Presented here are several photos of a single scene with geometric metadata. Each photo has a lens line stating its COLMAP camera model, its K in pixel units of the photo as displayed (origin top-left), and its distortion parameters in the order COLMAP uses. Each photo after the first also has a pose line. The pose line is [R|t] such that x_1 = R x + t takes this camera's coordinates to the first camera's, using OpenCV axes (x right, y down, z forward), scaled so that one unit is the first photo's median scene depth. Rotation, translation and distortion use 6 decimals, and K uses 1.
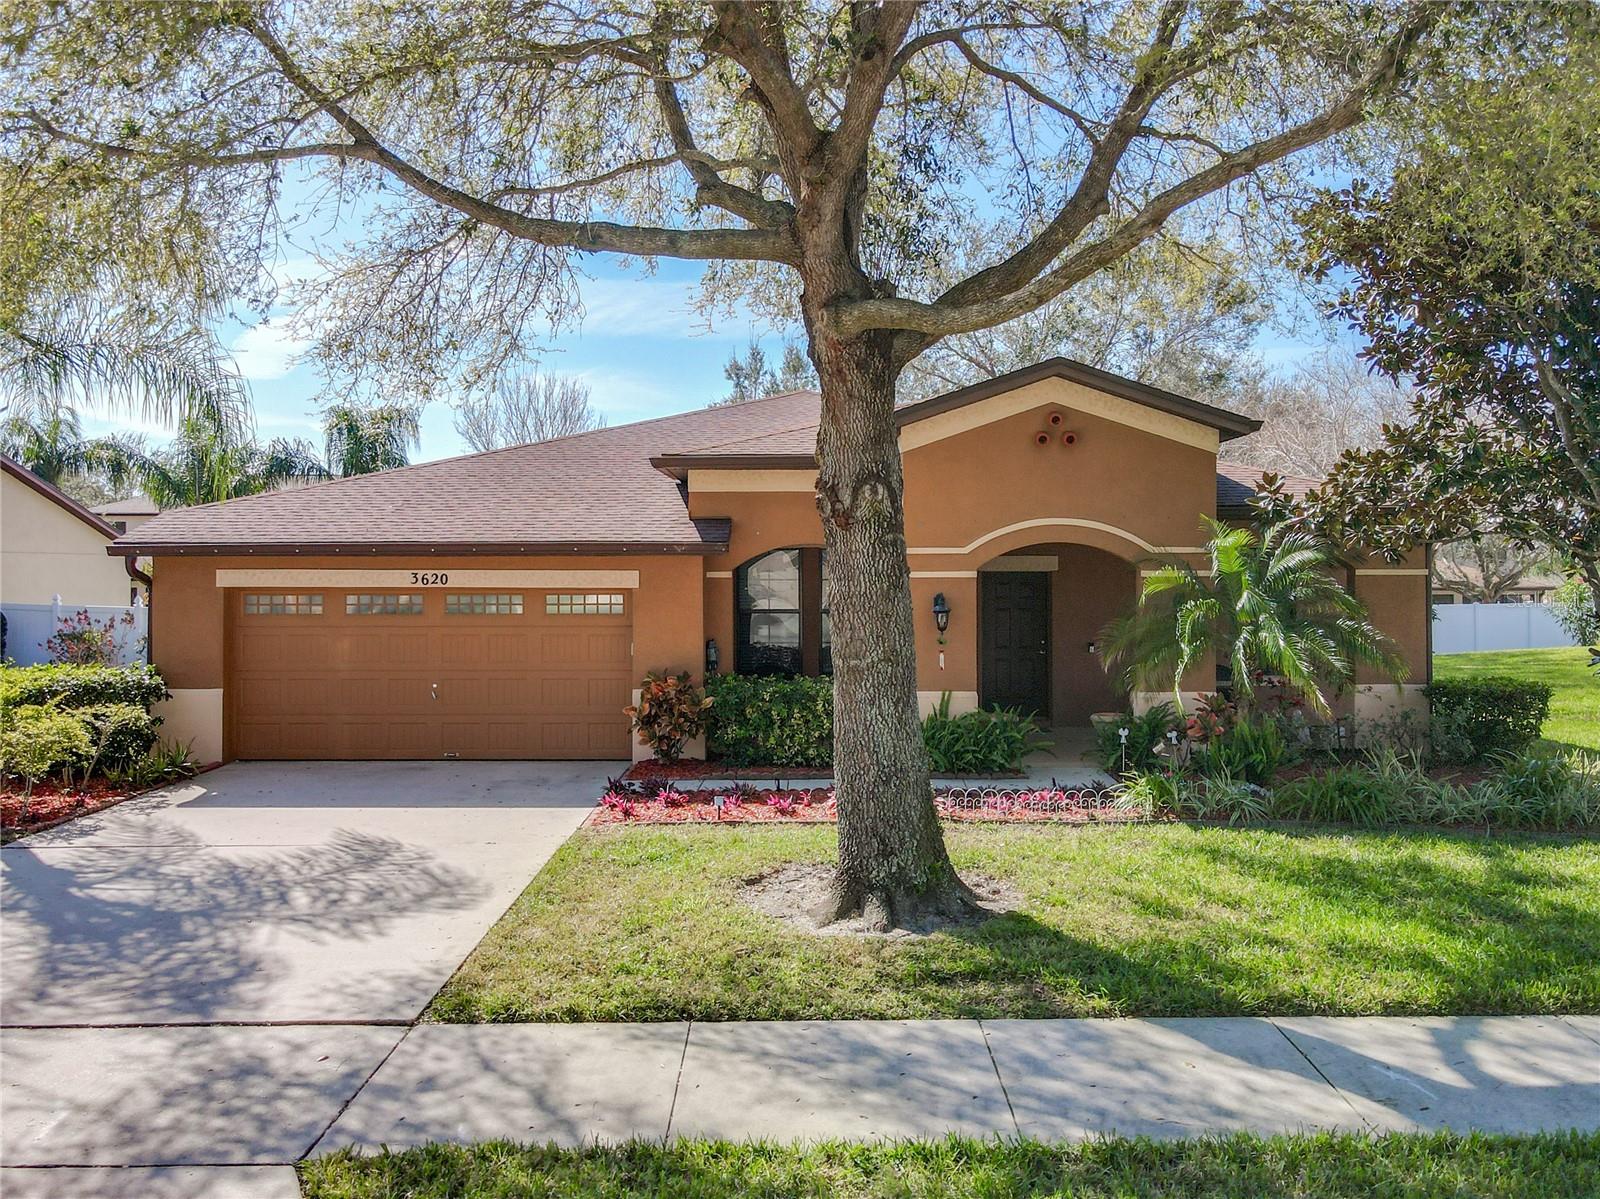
lens RADIAL K [[1204.4, 0, 800.0], [0, 1204.4, 599.5], [0, 0, 1]] dist [0.008926, 0.002074]
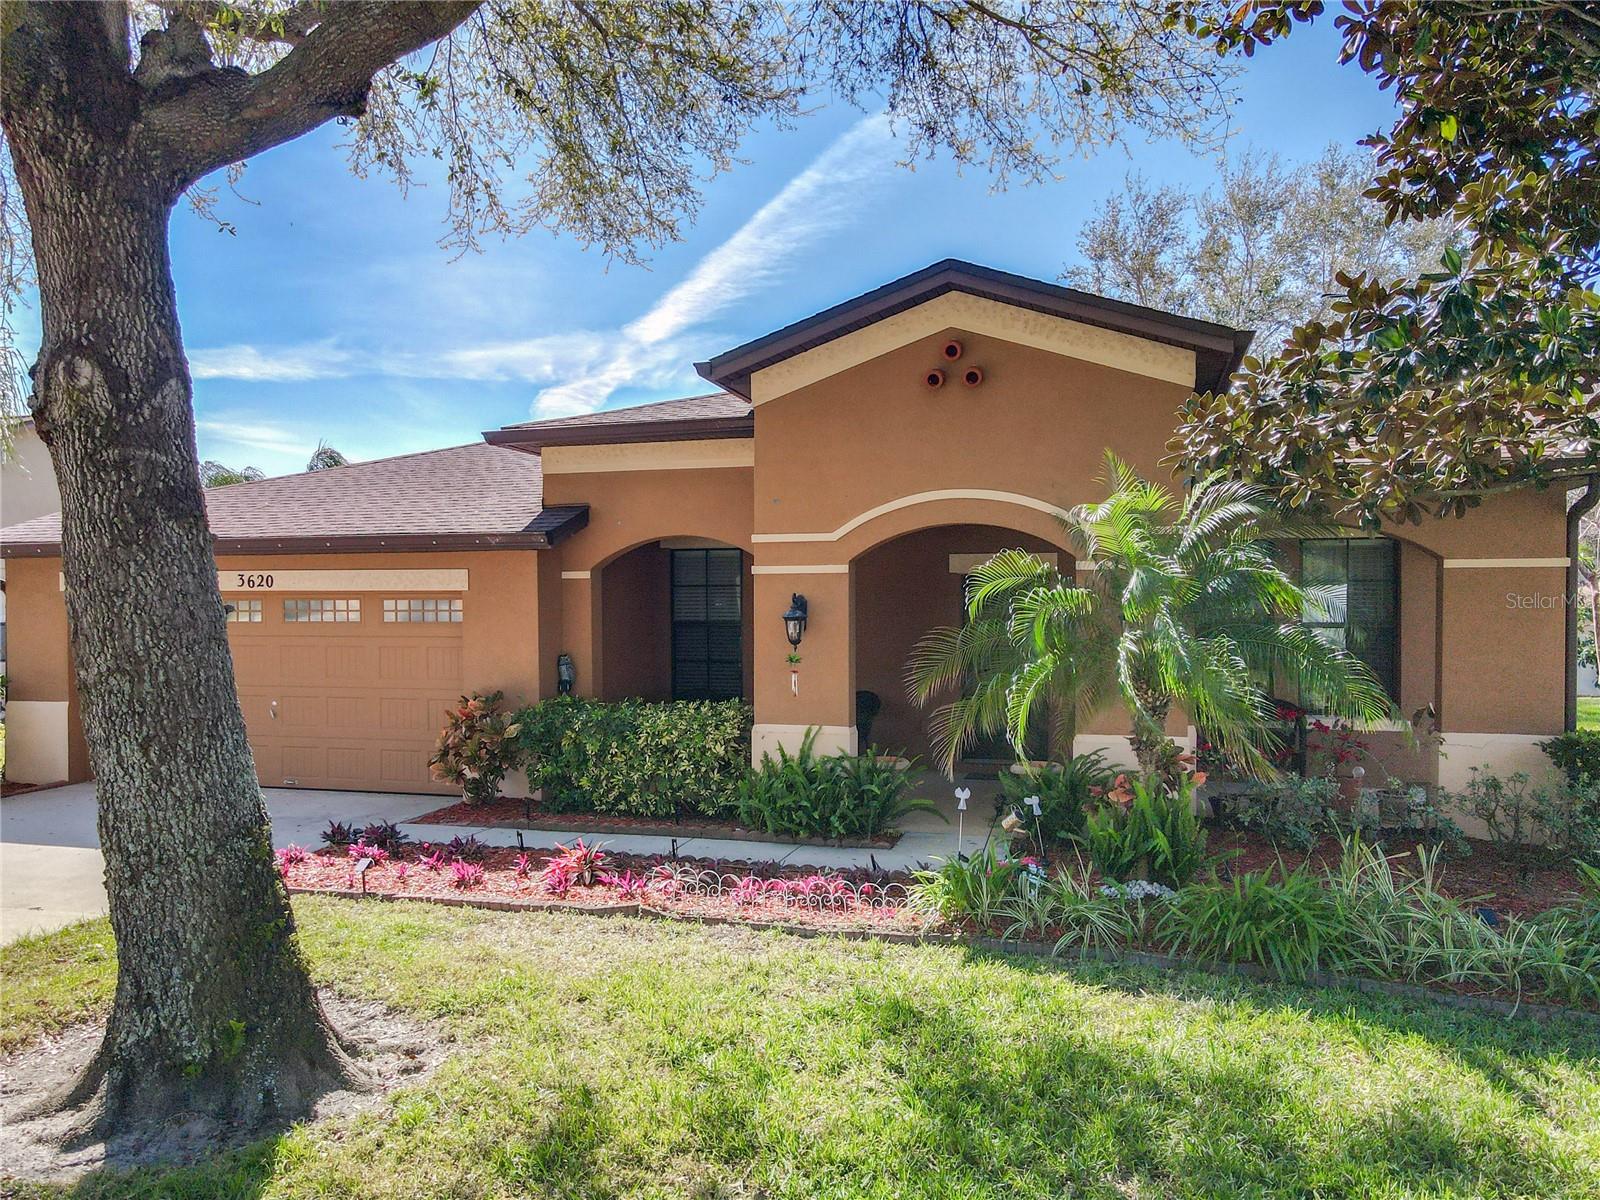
lens RADIAL K [[1125.6, 0, 802.6], [0, 1125.6, 656.2], [0, 0, 1]] dist [0.023115, 0.000929]
pose [[0.963975, 0.011248, -0.265756, 0.305372], [-0.005138, 0.999706, 0.023676, 0.016673], [0.265944, -0.021457, 0.963750, 0.325859]]
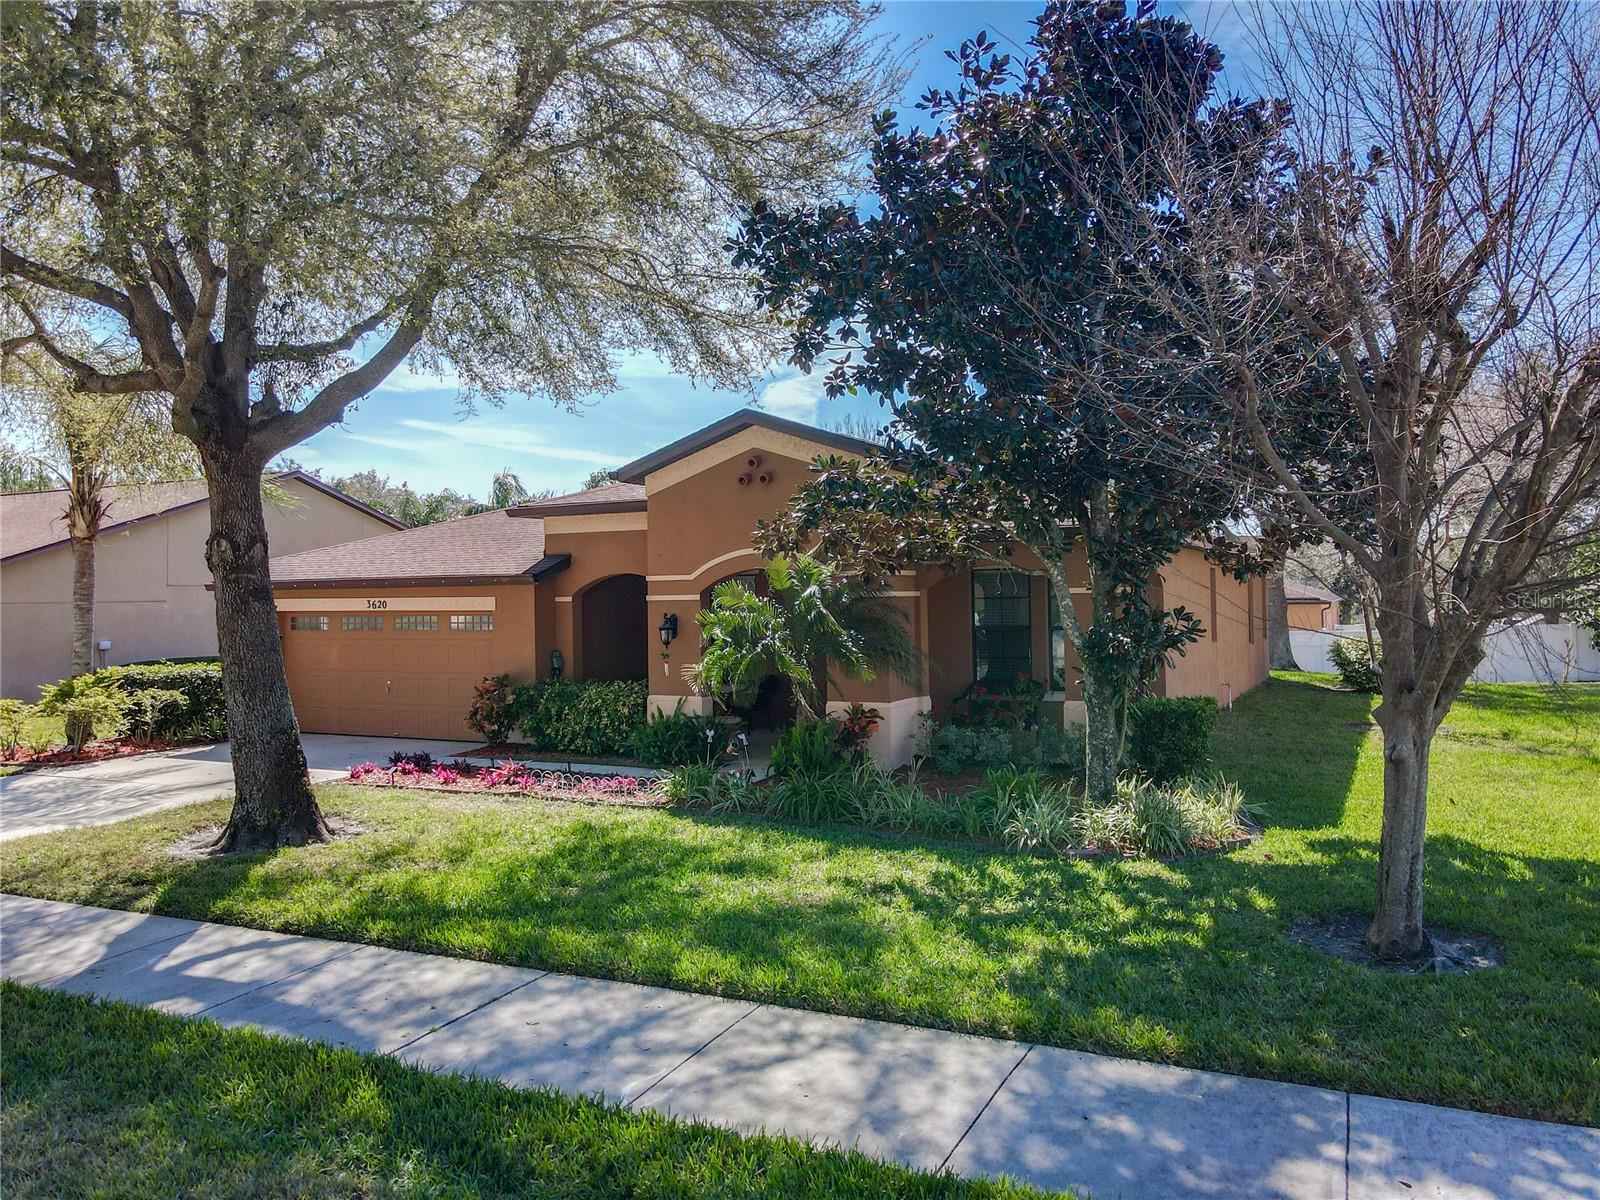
lens RADIAL K [[1126.3, 0, 826.8], [0, 1126.3, 591.6], [0, 0, 1]] dist [0.002597, 0.001863]
pose [[0.907194, -0.012893, -0.420515, 0.726501], [0.003736, 0.999738, -0.022592, -0.000849], [0.420696, 0.018925, 0.907004, 0.052288]]
